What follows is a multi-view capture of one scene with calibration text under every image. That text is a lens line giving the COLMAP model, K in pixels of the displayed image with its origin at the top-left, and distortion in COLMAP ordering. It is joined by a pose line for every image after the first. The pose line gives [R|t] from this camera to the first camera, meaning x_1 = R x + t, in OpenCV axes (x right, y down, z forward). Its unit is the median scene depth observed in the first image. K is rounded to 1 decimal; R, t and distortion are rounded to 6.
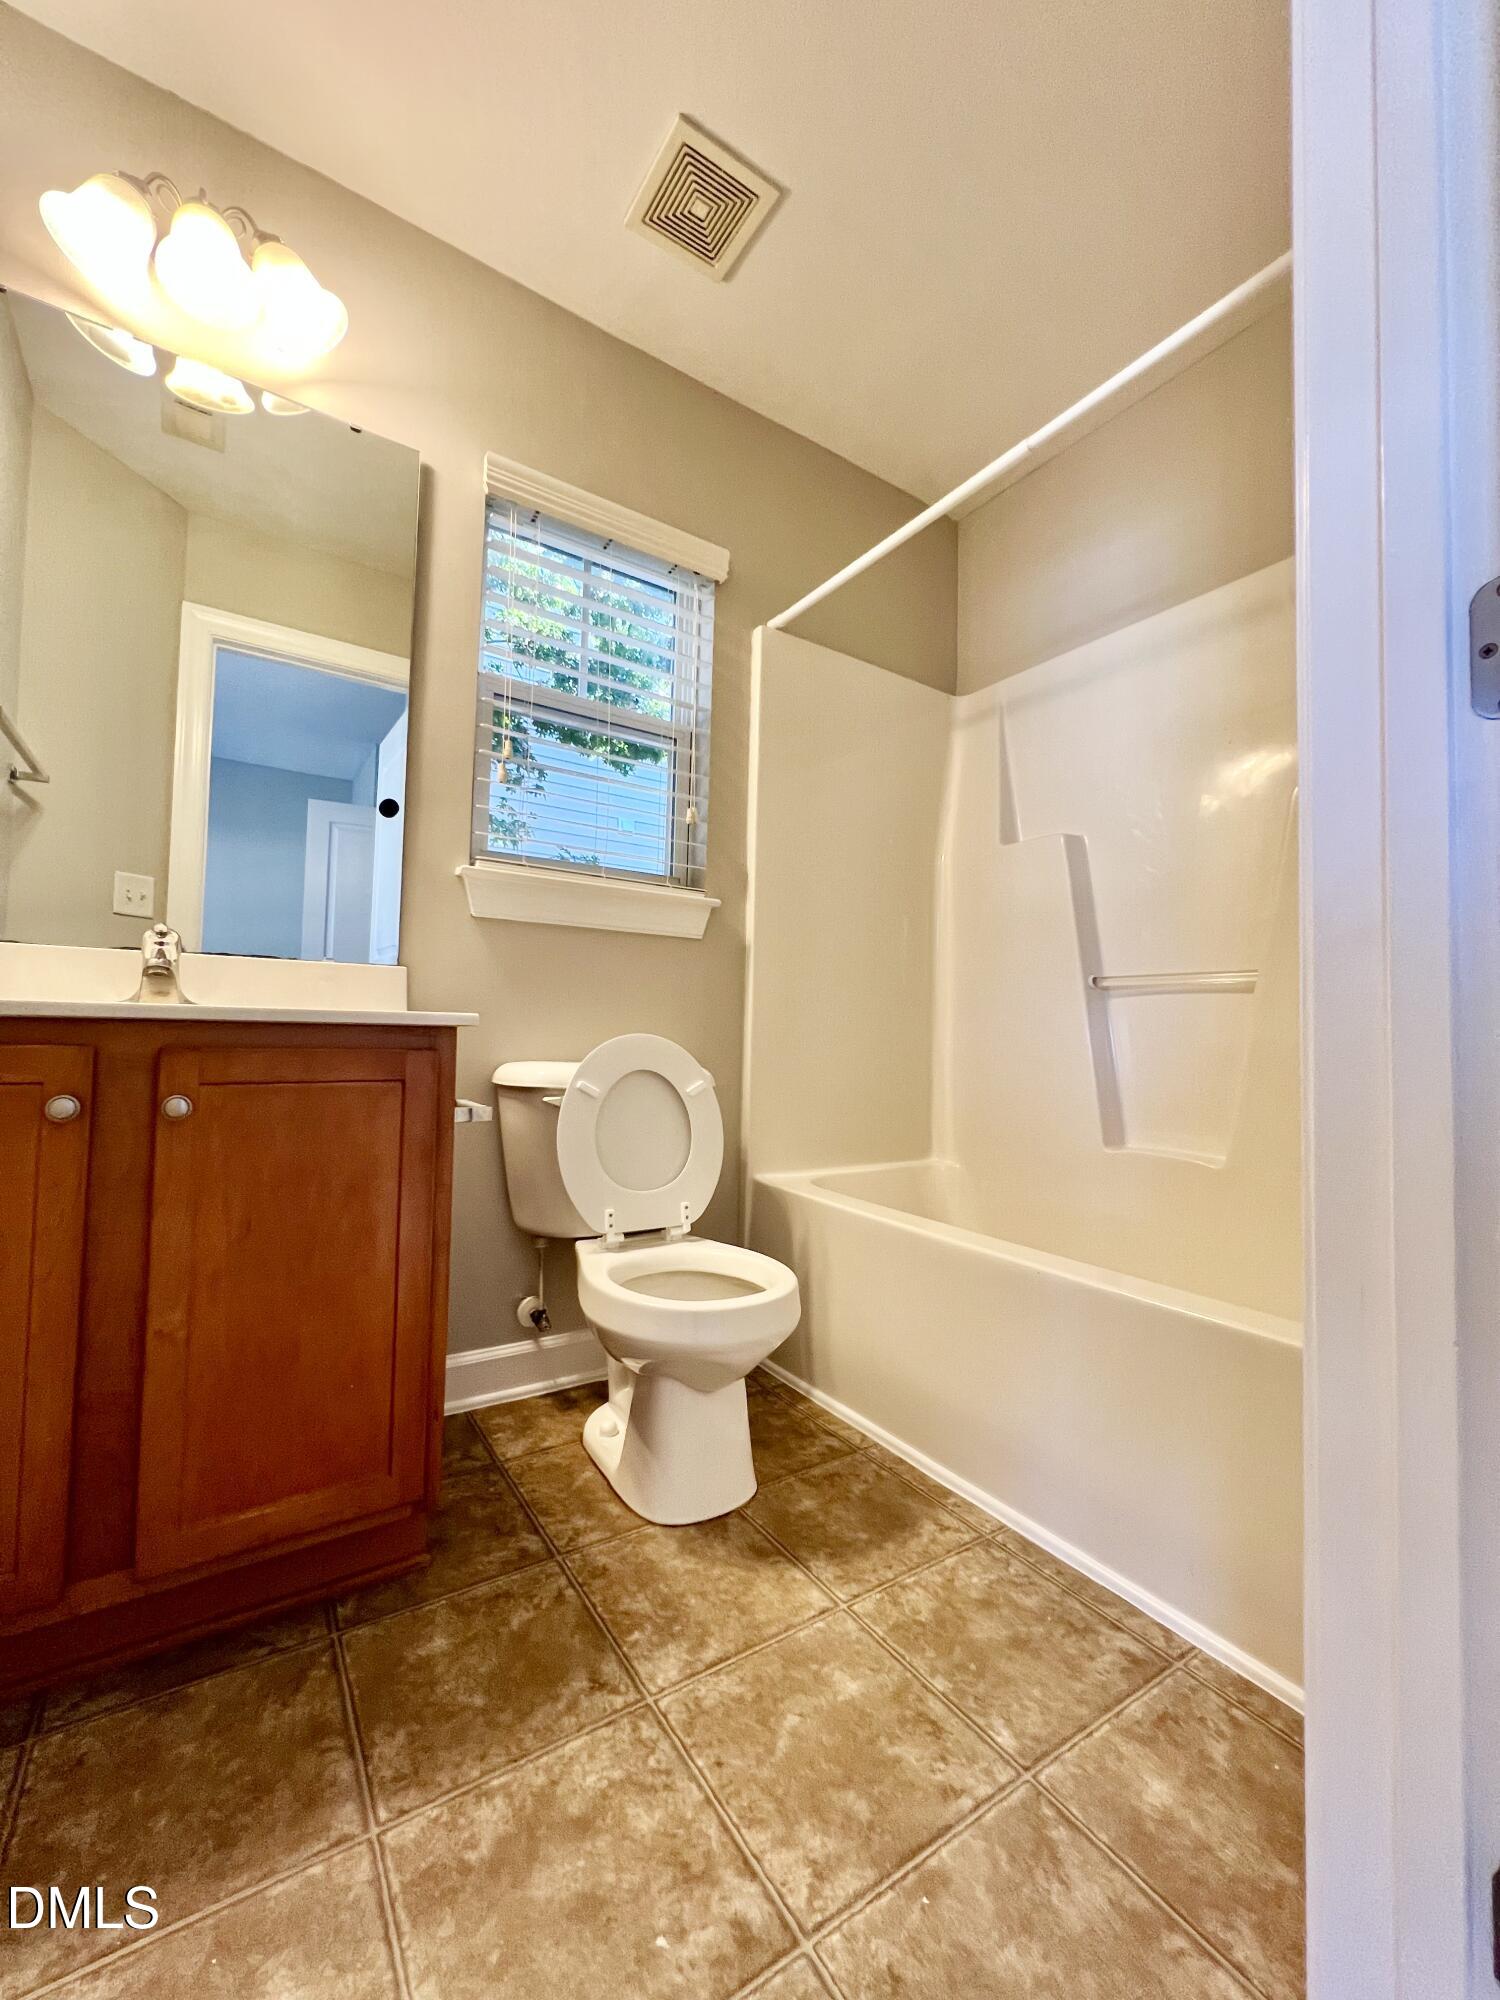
lens RADIAL K [[801.5, 0, 750.0], [0, 801.5, 1000.0], [0, 0, 1]] dist [-0.005372, 0.000400]
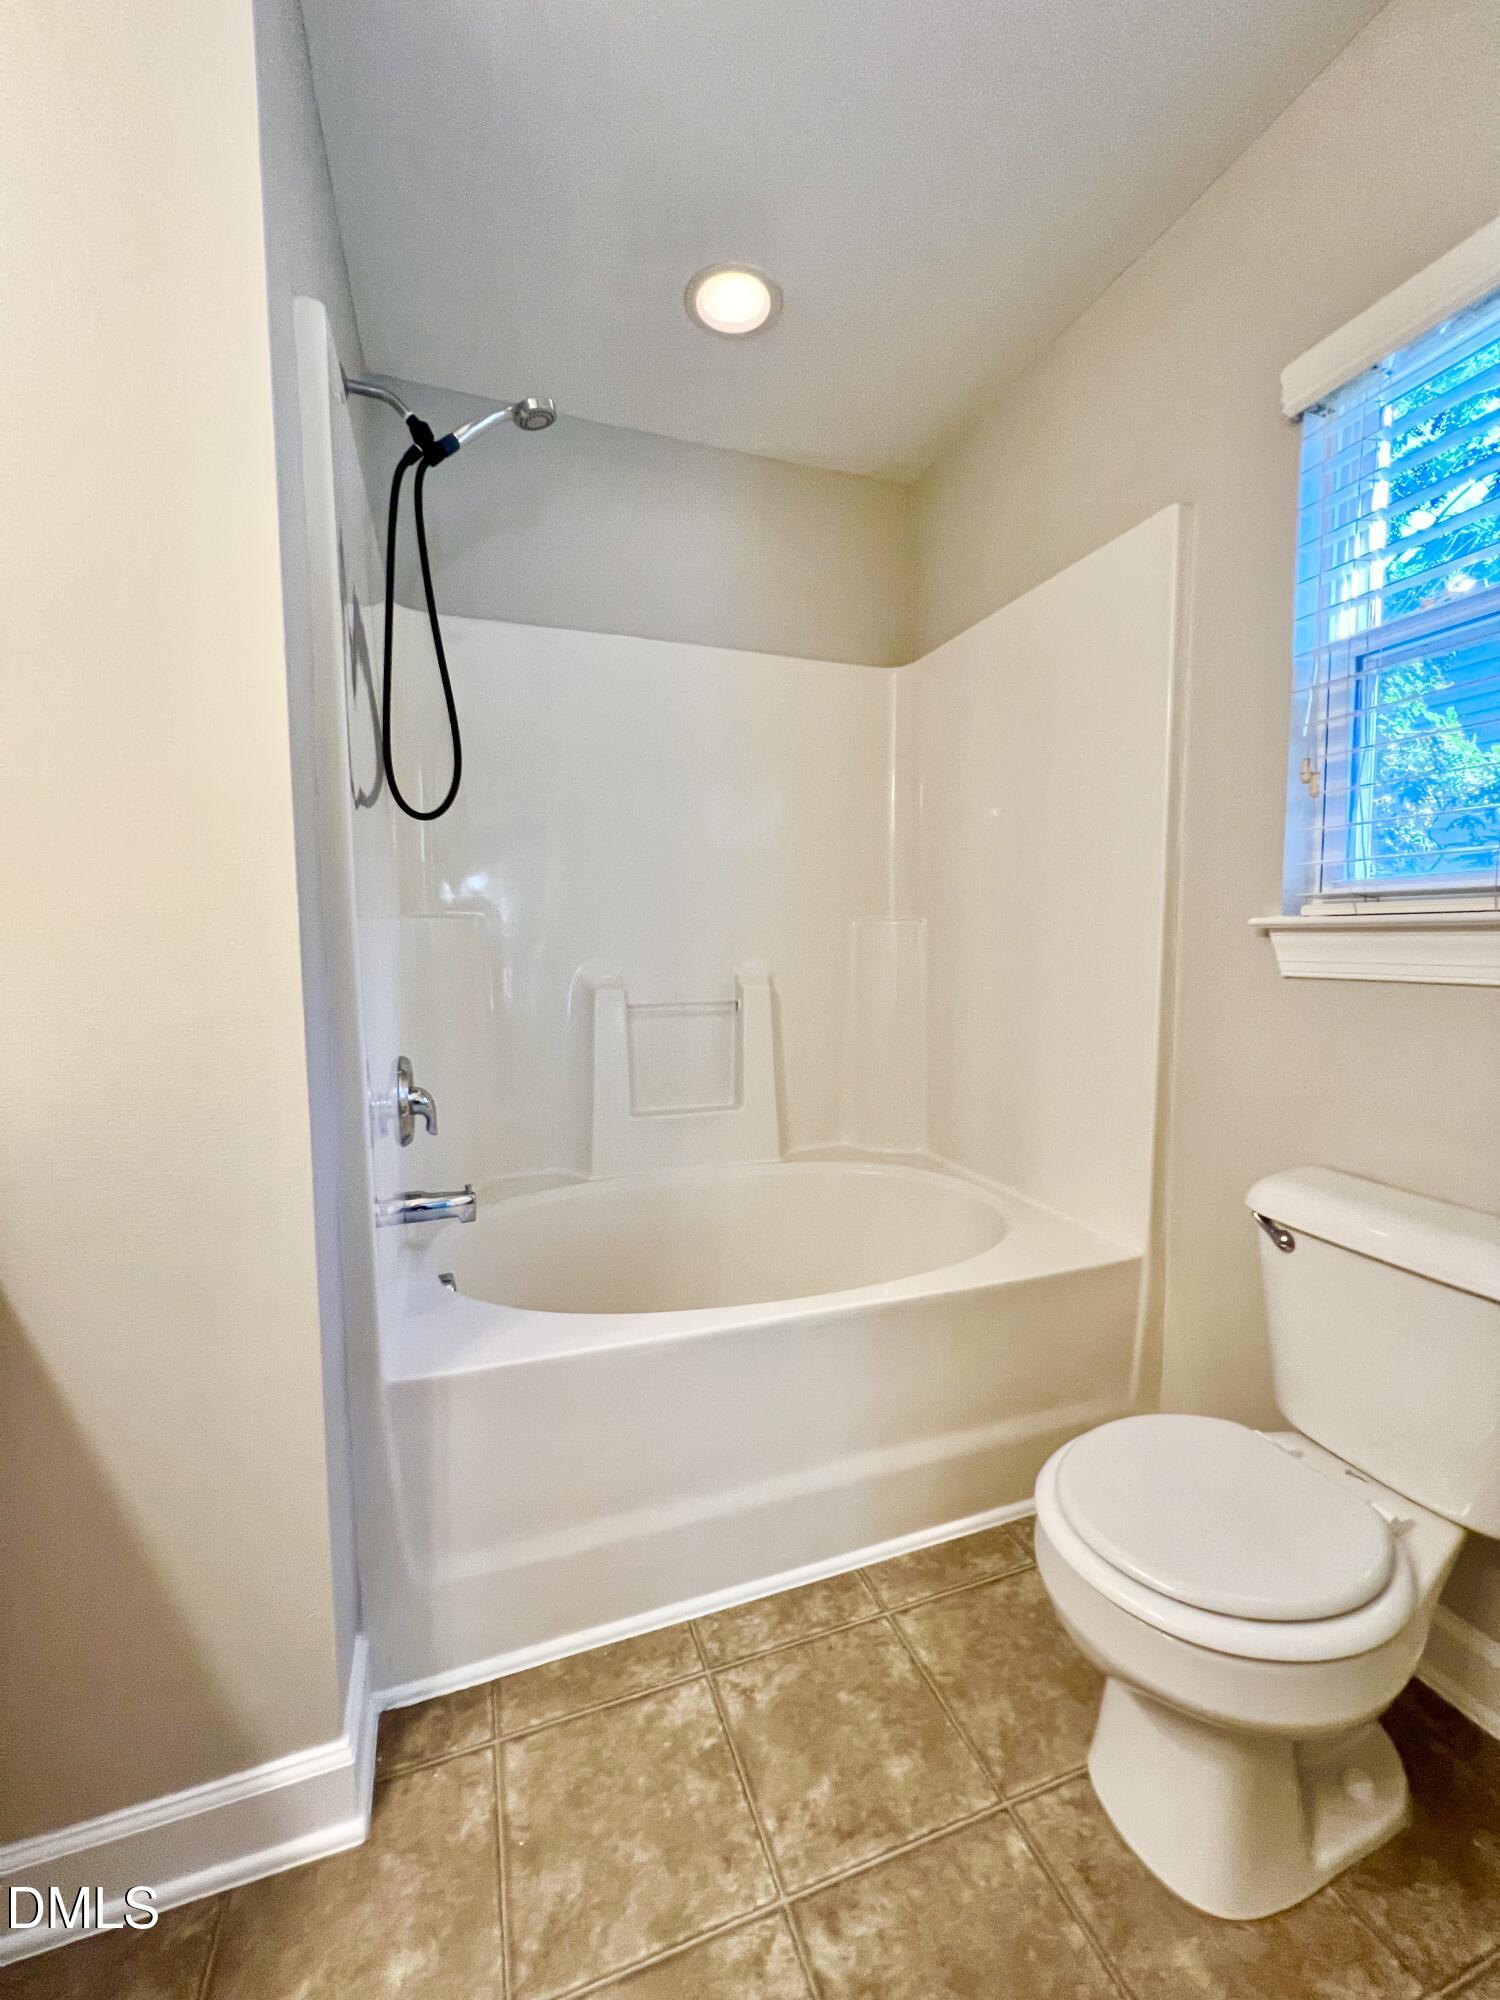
lens RADIAL K [[805.3, 0, 745.8], [0, 805.3, 999.8], [0, 0, 1]] dist [0.007582, -0.000568]
pose [[-0.970012, -0.038539, 0.239984, -0.119414], [-0.031059, 0.998909, 0.034877, -0.303152], [-0.241066, 0.026378, -0.970150, 2.079724]]
